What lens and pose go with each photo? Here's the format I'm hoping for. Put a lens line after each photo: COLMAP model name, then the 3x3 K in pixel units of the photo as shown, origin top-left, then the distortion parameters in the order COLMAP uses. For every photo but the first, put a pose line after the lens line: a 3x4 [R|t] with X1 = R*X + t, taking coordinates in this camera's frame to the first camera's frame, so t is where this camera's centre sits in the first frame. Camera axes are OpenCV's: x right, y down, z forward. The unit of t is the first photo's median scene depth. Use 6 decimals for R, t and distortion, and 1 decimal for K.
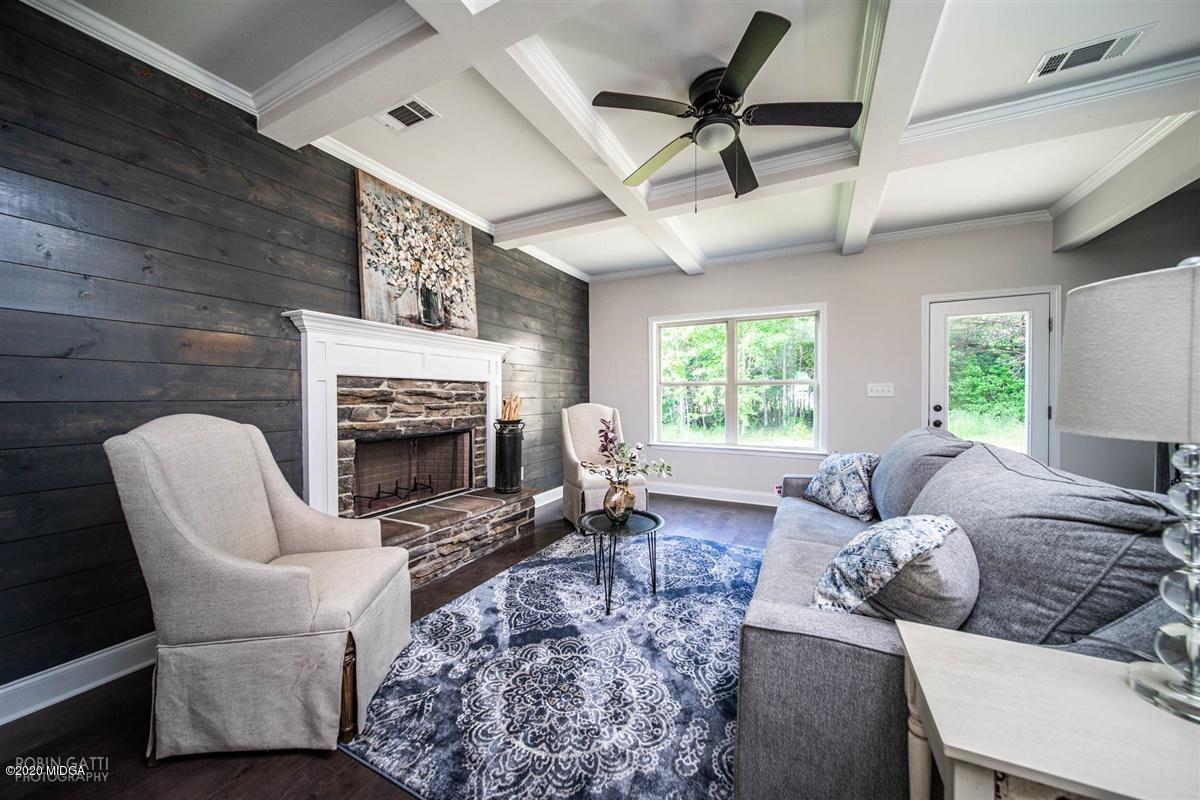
lens RADIAL K [[418.5, 0, 601.1], [0, 418.5, 399.0], [0, 0, 1]] dist [-0.000957, -0.000584]
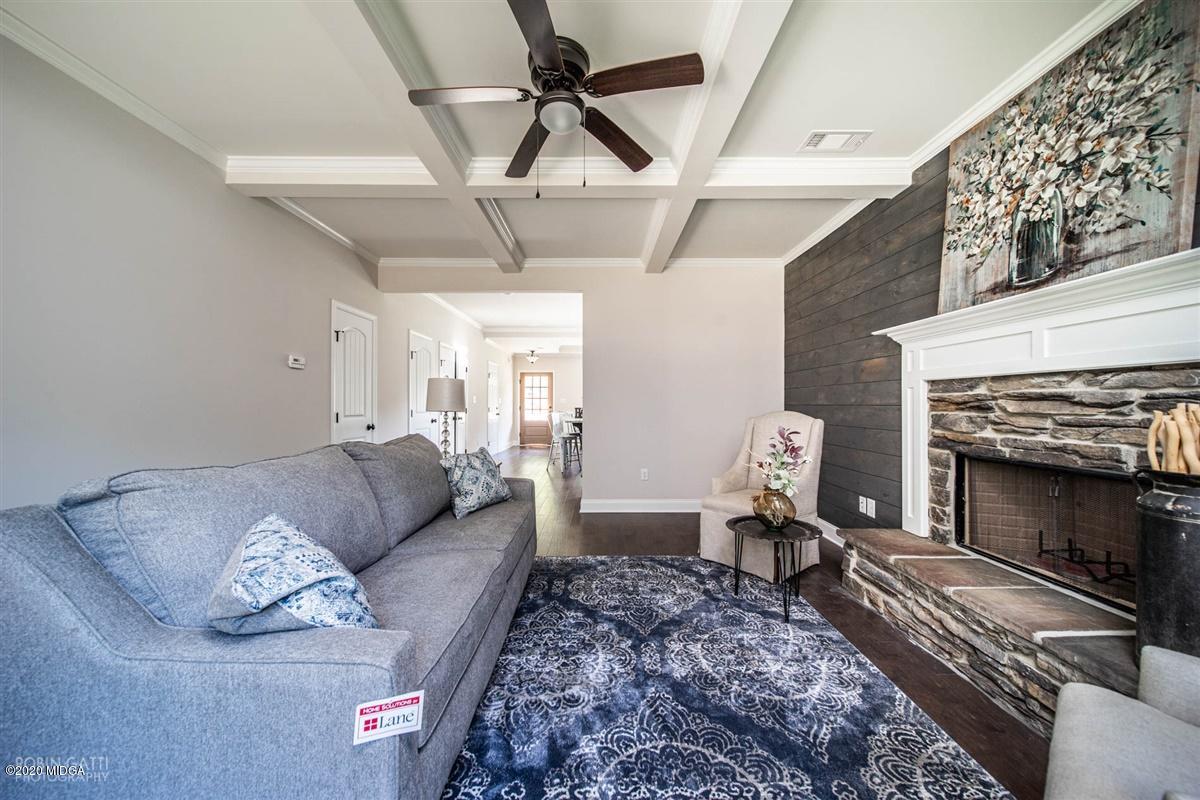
lens RADIAL K [[418.5, 0, 597.5], [0, 418.5, 403.8], [0, 0, 1]] dist [-0.000957, -0.000584]
pose [[-0.892009, -0.003131, -0.452007, 0.430329], [-0.006377, 0.999964, 0.005658, -0.003051], [0.451973, 0.007930, -0.891997, 1.307224]]
